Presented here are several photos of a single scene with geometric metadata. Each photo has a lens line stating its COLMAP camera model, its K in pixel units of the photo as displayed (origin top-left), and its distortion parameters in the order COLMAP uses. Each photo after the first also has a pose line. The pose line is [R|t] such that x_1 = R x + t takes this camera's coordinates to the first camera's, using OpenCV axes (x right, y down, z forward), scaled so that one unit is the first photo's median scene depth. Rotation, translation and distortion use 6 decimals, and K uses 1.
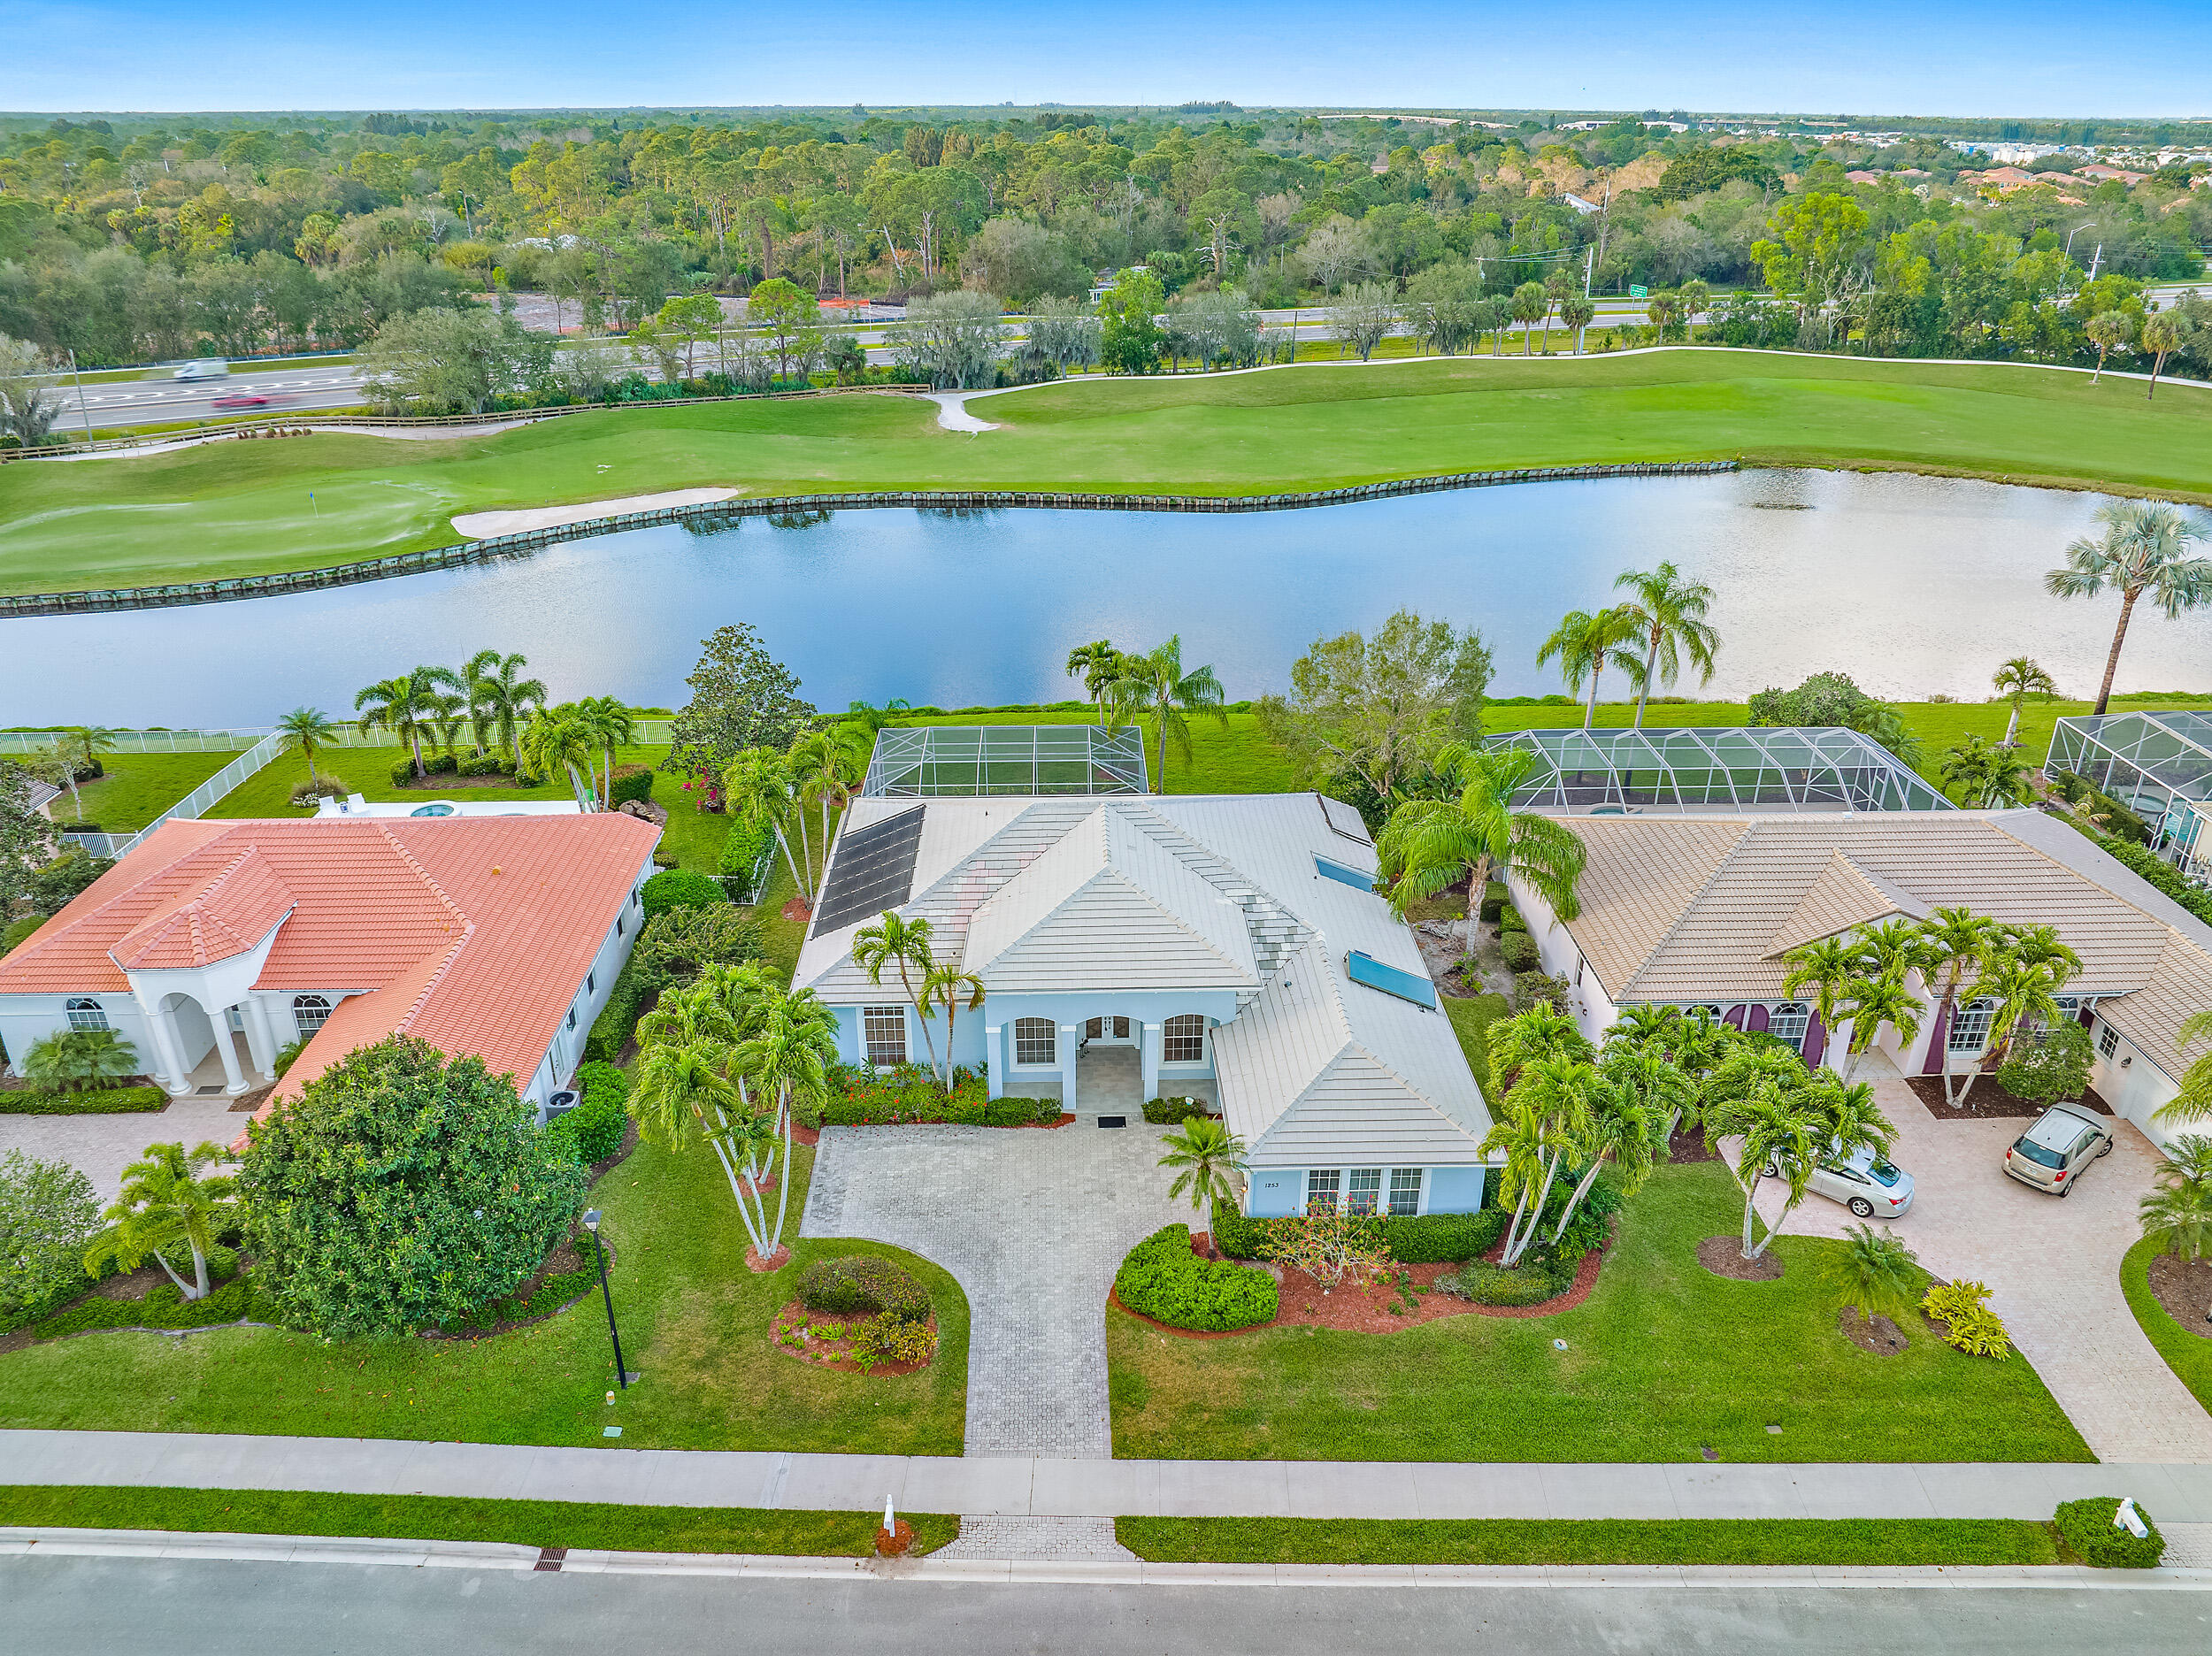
lens RADIAL K [[1624.2, 0, 1106.0], [0, 1624.2, 828.0], [0, 0, 1]] dist [-0.063788, 0.038637]
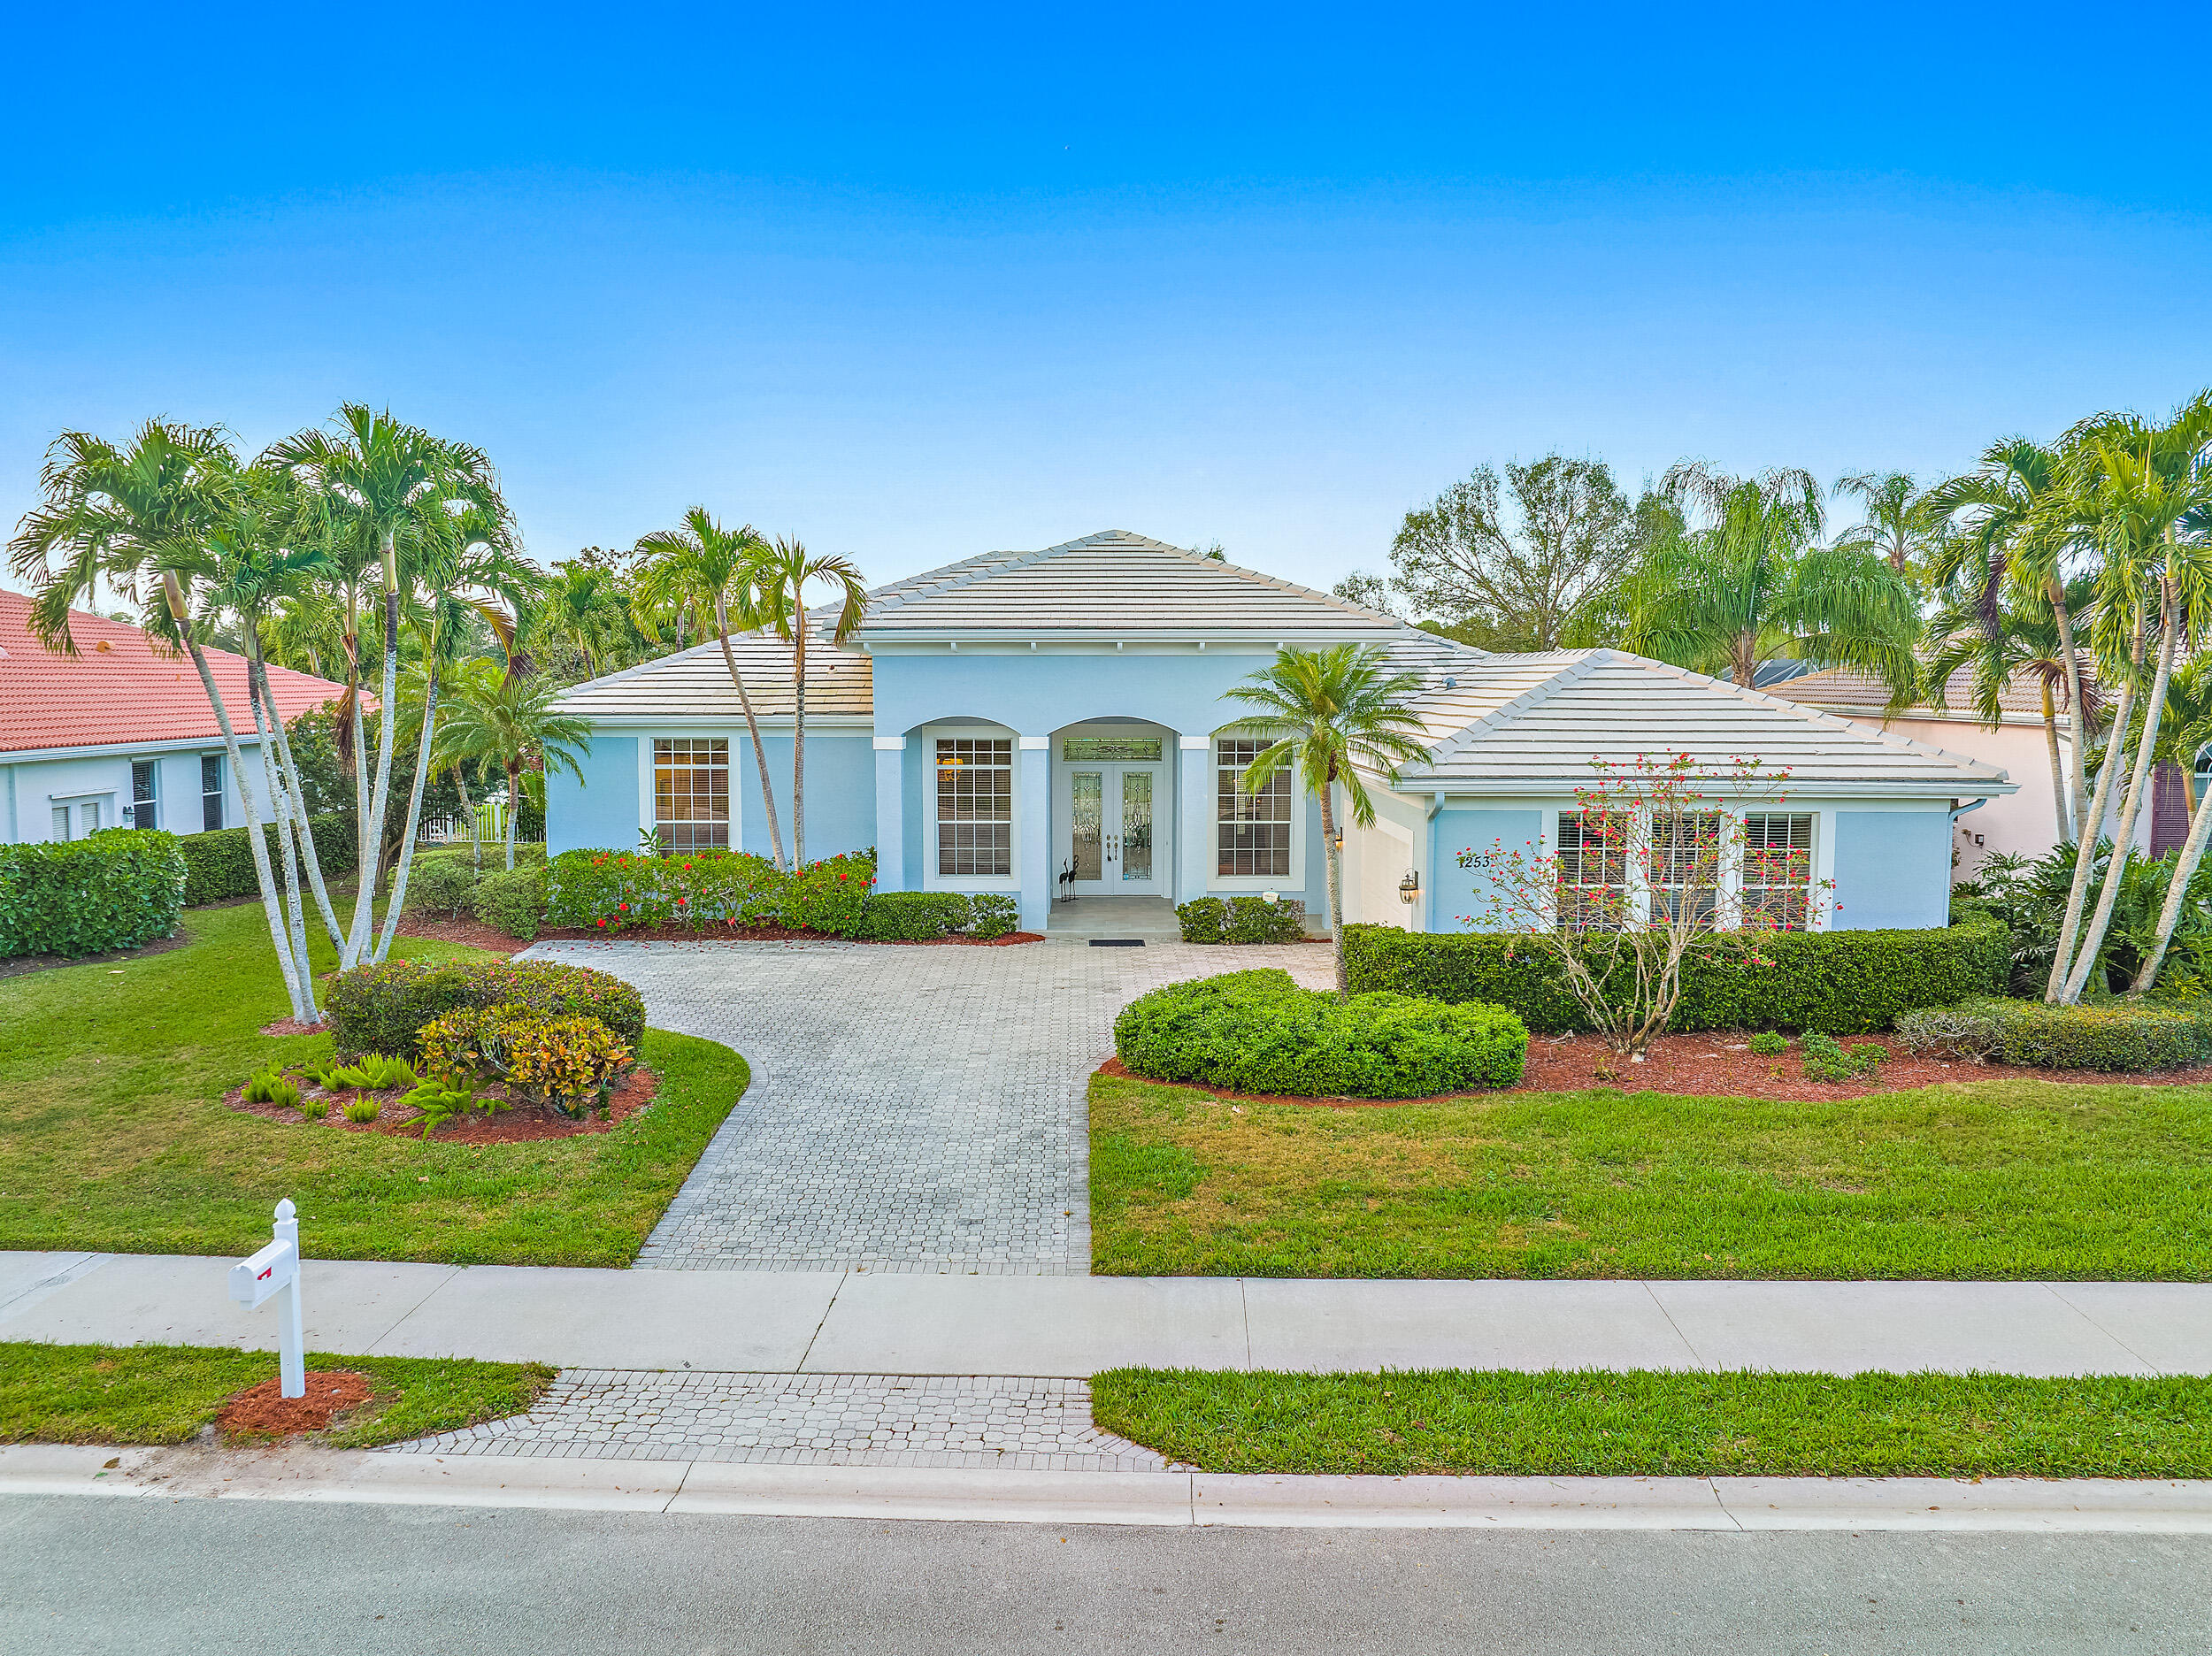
lens RADIAL K [[1624.2, 0, 1106.0], [0, 1624.2, 828.0], [0, 0, 1]] dist [-0.063788, 0.038637]
pose [[0.999836, 0.002351, -0.017961, 0.011743], [-0.008378, 0.939134, -0.343449, 0.407868], [0.016060, 0.343543, 0.939000, 0.654374]]
